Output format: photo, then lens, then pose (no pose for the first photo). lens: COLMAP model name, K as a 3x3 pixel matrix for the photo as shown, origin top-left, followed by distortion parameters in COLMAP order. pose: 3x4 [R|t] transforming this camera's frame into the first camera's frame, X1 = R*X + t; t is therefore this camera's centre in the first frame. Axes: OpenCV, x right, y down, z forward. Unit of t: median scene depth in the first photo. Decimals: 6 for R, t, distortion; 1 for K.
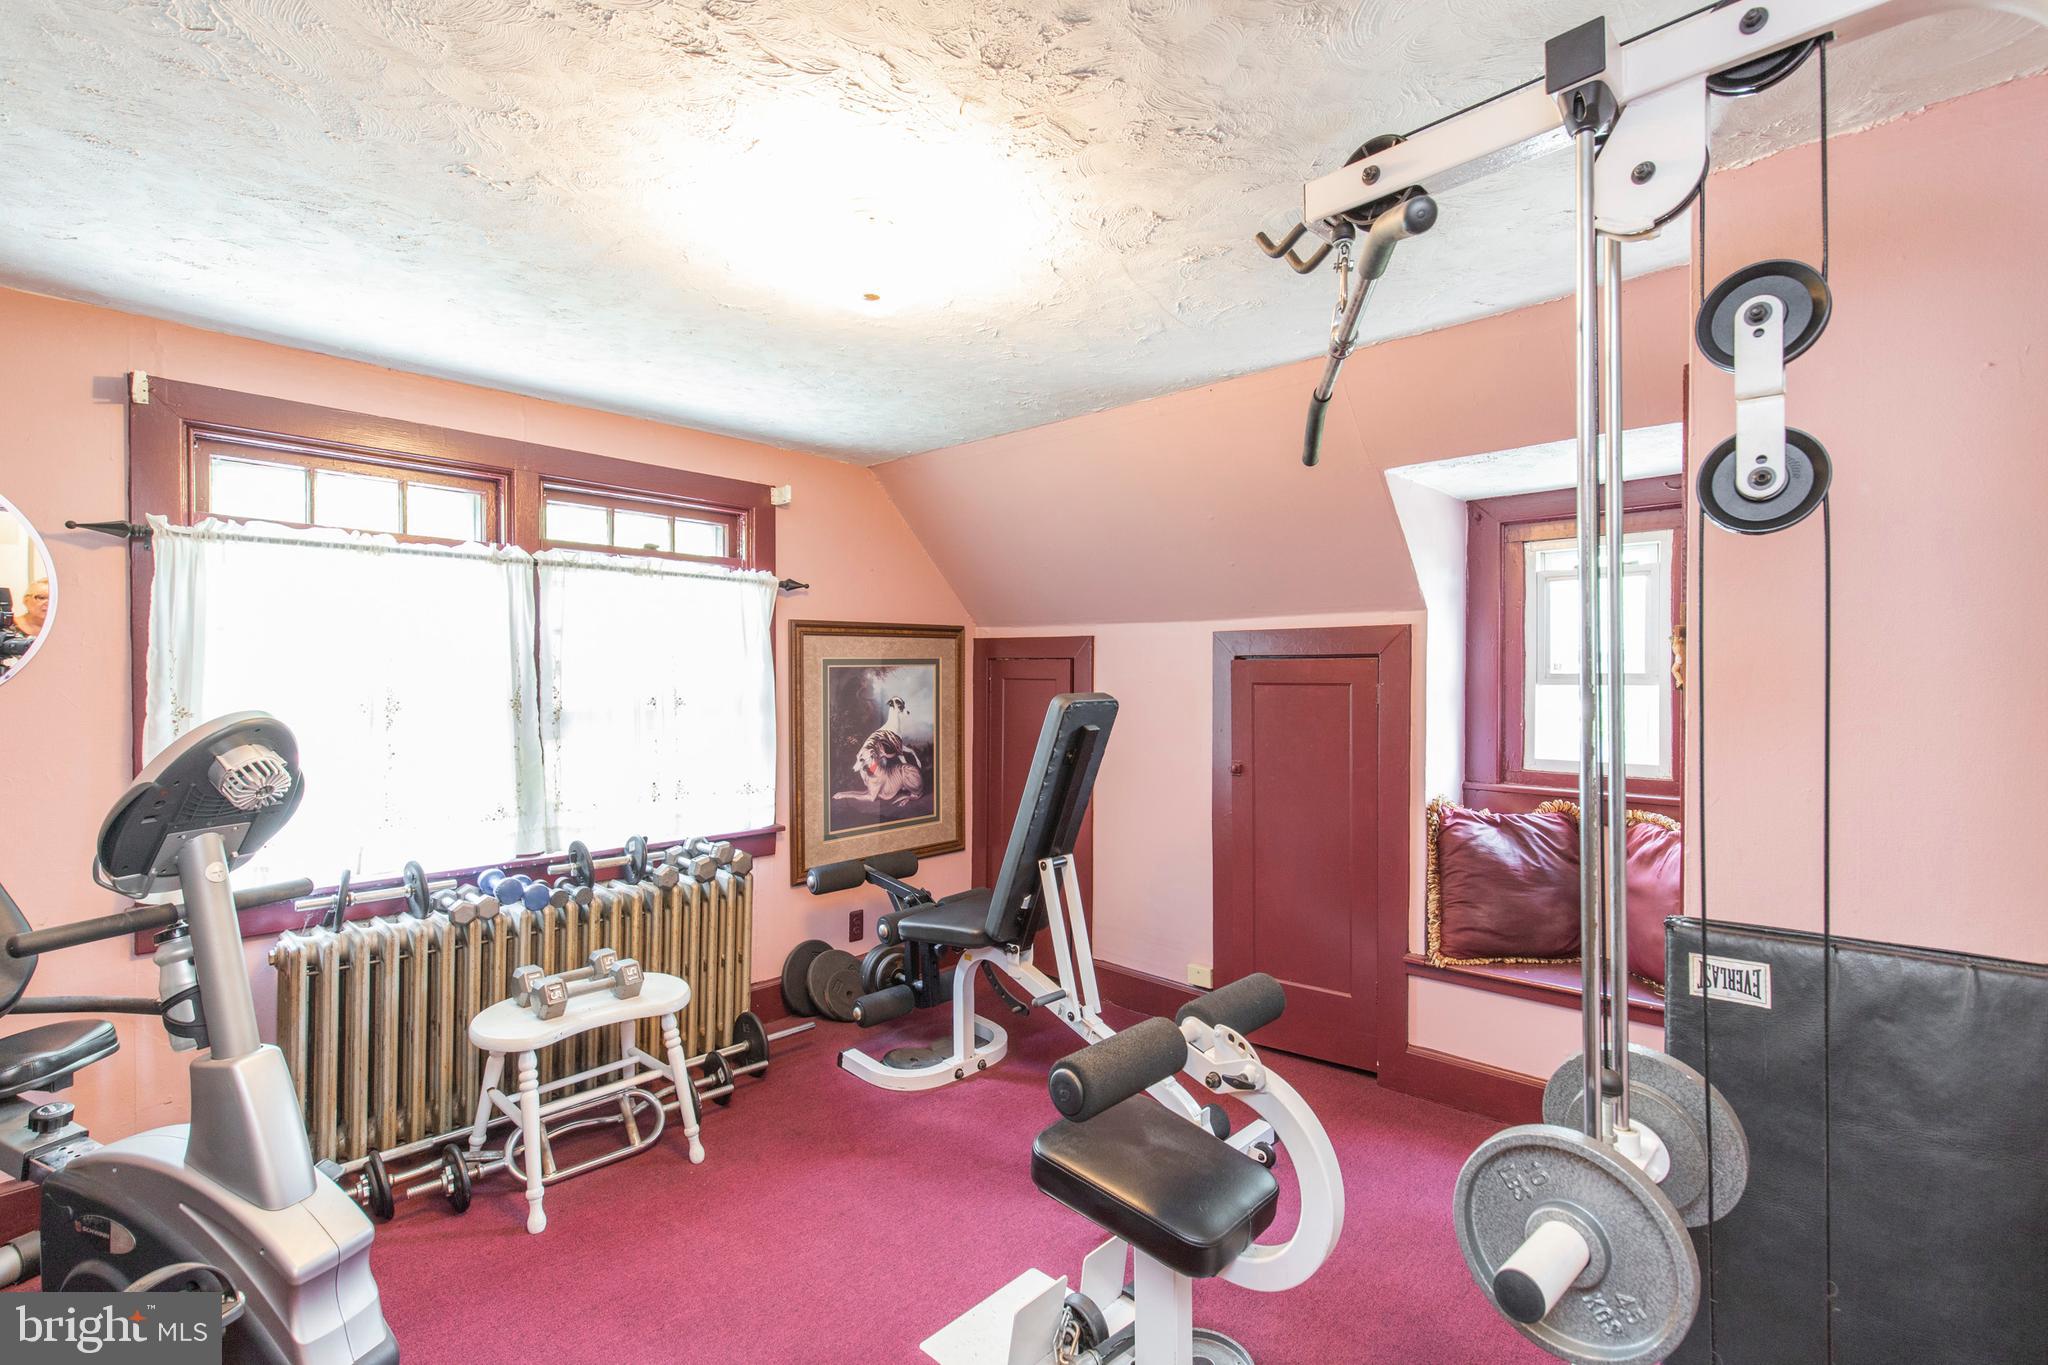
lens RADIAL K [[933.2, 0, 1024.0], [0, 933.2, 682.5], [0, 0, 1]] dist [-0.001450, -0.000230]
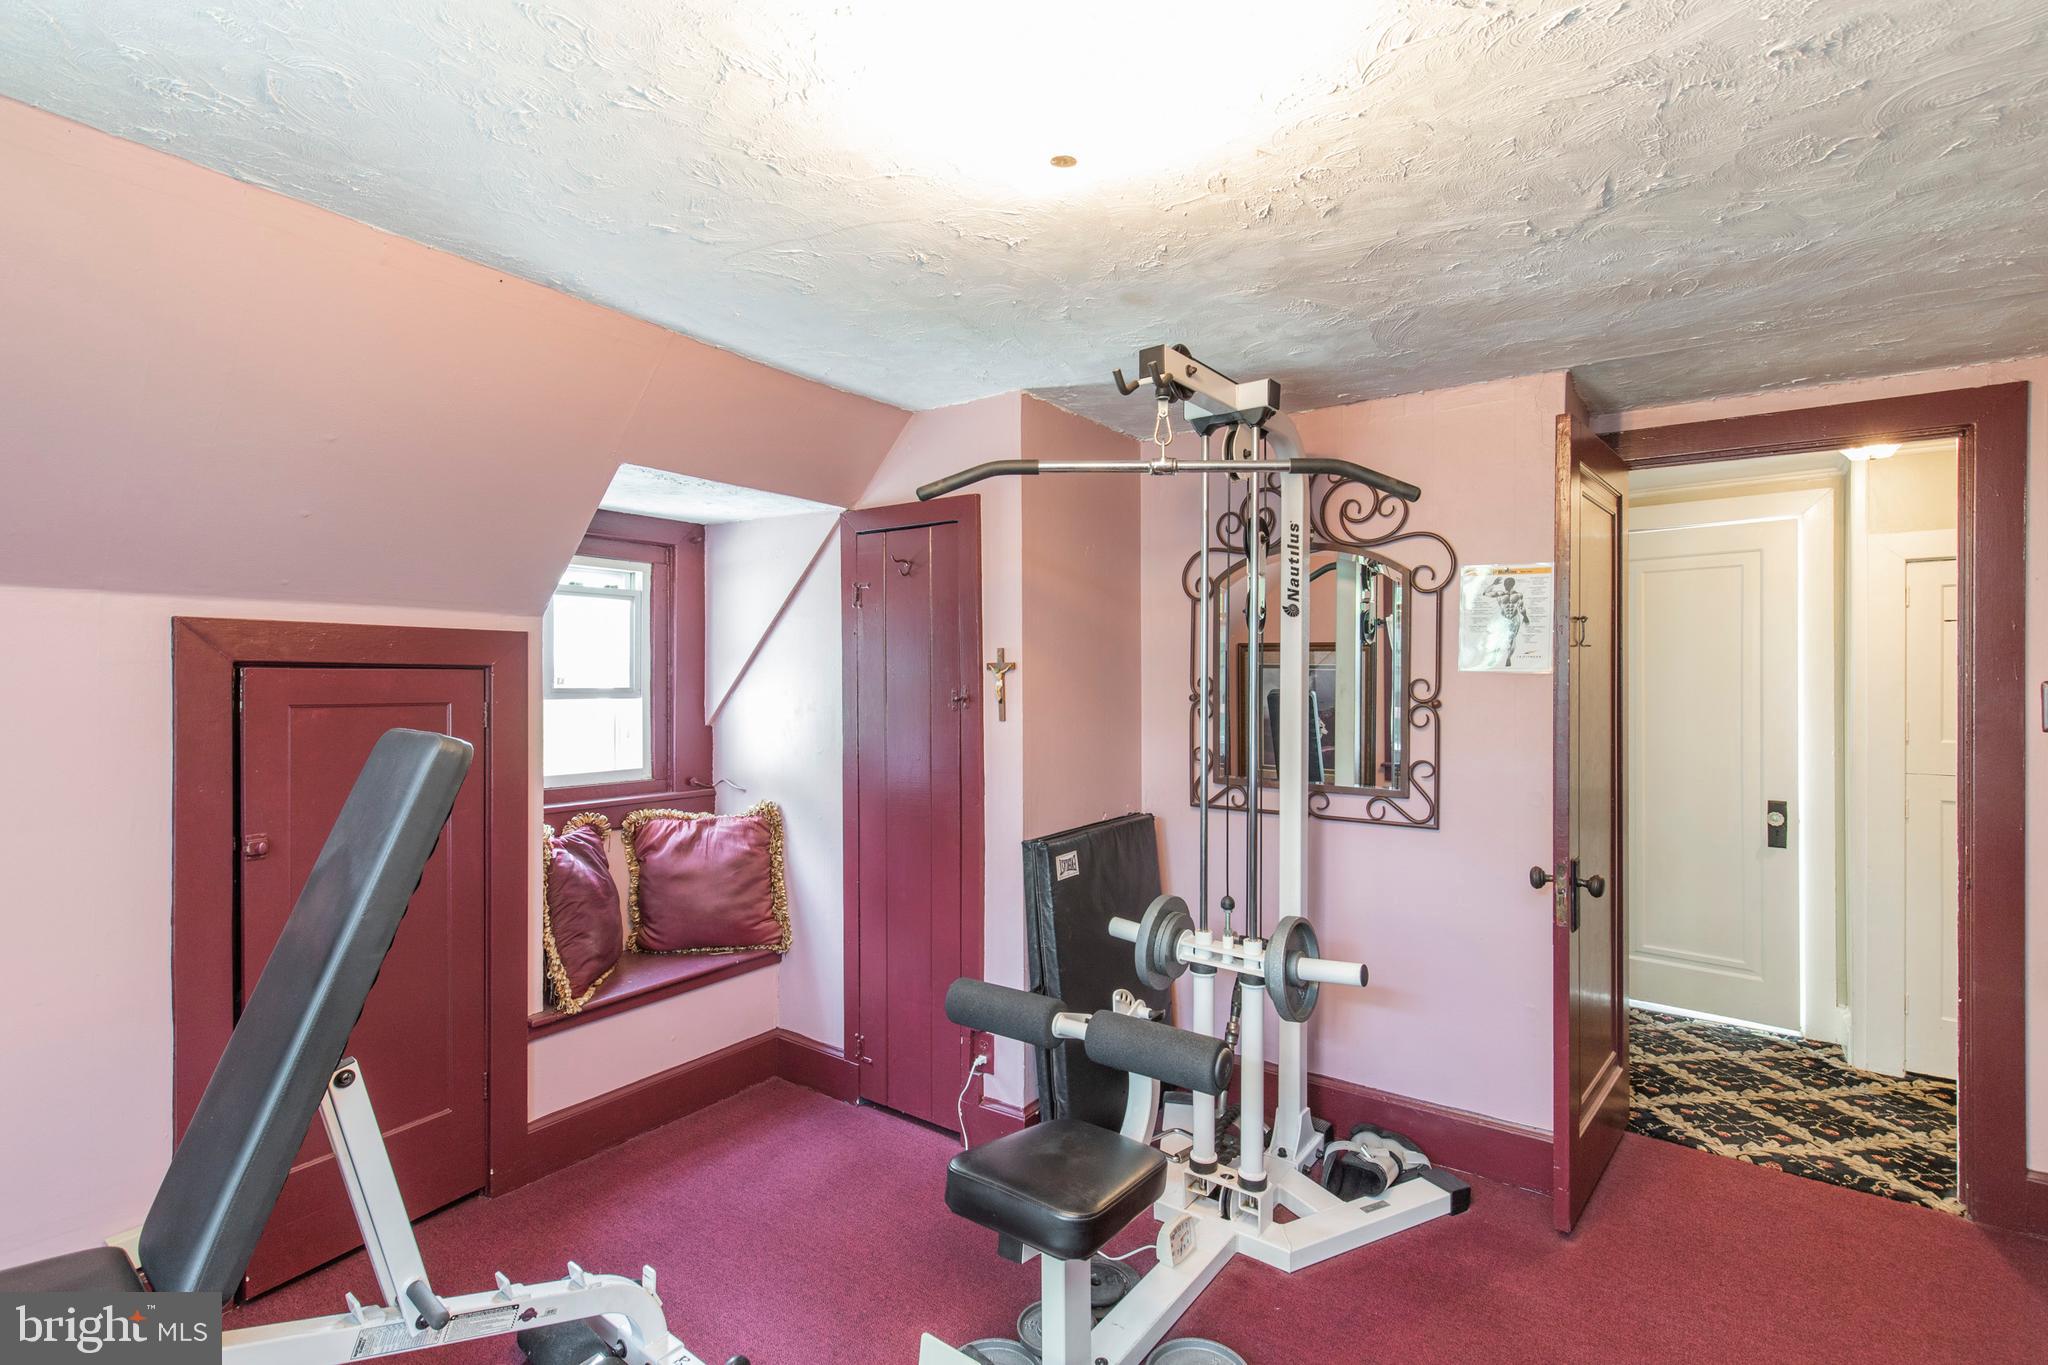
lens RADIAL K [[933.2, 0, 1024.0], [0, 933.2, 682.5], [0, 0, 1]] dist [-0.001450, -0.000230]
pose [[-0.120525, 0.002138, 0.992708, -0.505874], [0.005461, 0.999984, -0.001490, -0.012260], [-0.992695, 0.005241, -0.120535, 0.666541]]
